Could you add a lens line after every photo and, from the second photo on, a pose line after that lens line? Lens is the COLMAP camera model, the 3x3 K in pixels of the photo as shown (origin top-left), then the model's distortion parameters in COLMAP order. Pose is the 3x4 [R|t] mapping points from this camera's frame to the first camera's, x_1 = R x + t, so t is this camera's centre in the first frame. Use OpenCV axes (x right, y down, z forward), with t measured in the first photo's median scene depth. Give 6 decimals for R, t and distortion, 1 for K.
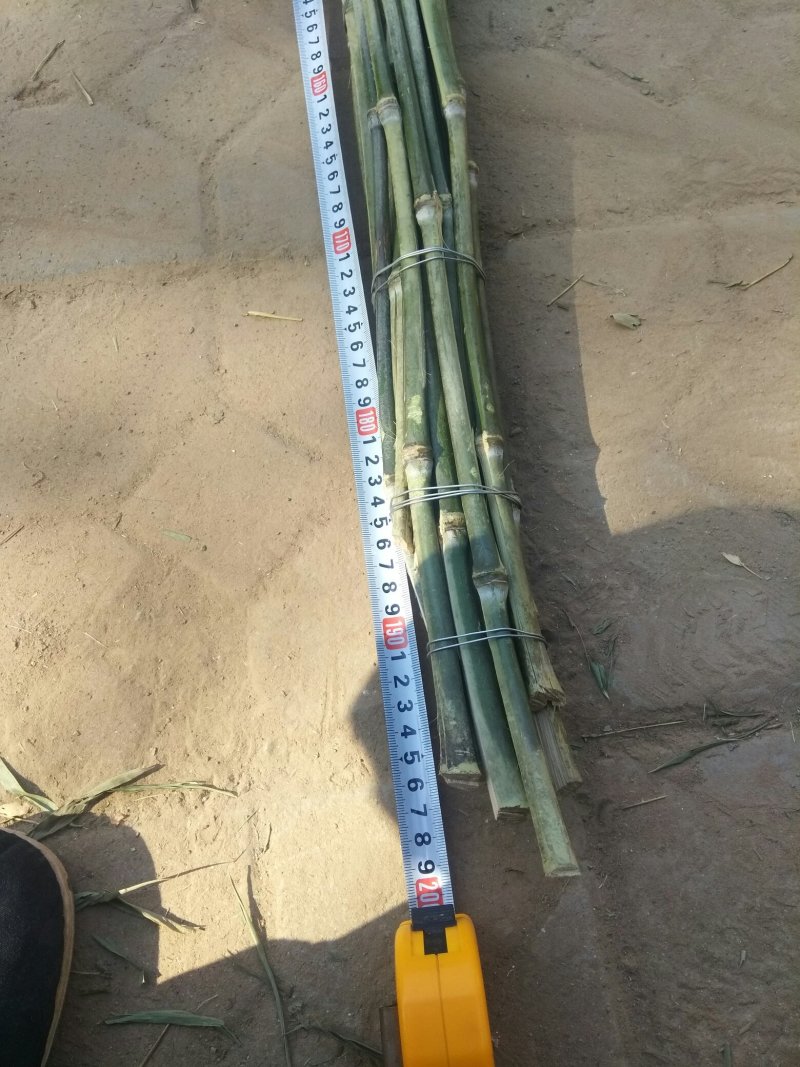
lens RADIAL K [[849.2, 0, 400.0], [0, 849.2, 533.5], [0, 0, 1]] dist [0.072175, -0.078659]
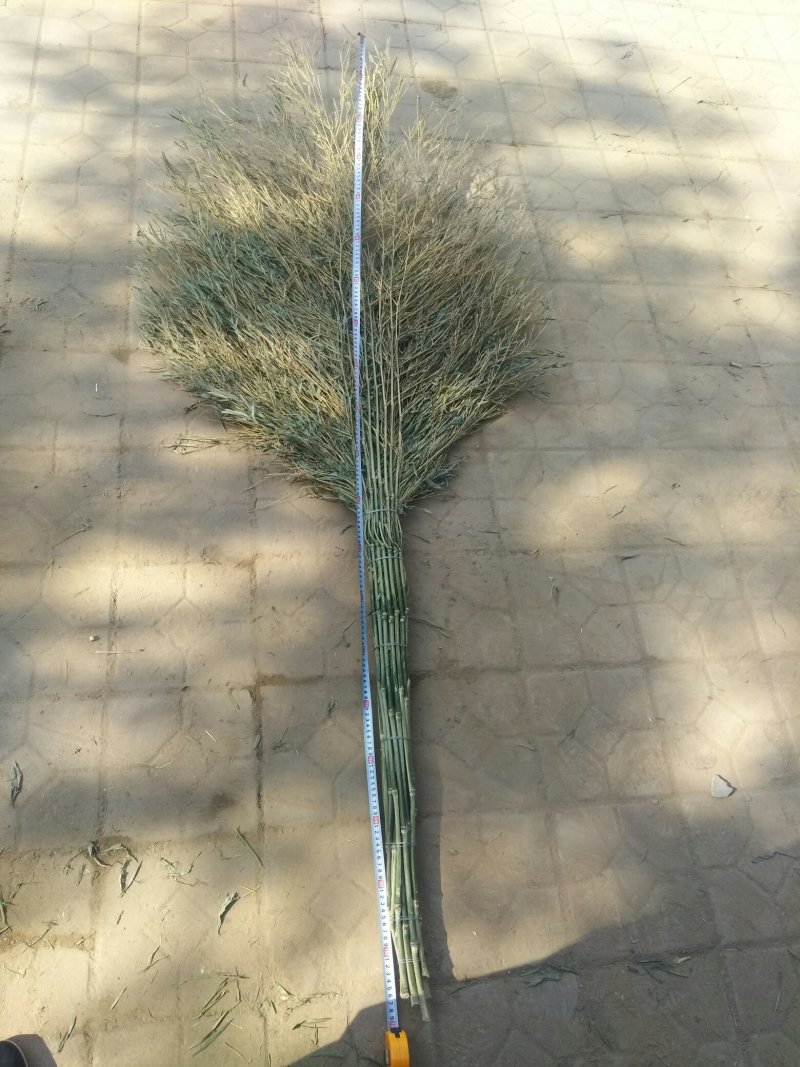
lens RADIAL K [[849.2, 0, 400.0], [0, 849.2, 533.5], [0, 0, 1]] dist [0.072175, -0.078659]
pose [[0.981959, 0.117154, 0.148428, -0.732029], [-0.094367, 0.983830, -0.152227, -1.136564], [-0.163861, 0.135474, 0.977137, -3.003929]]
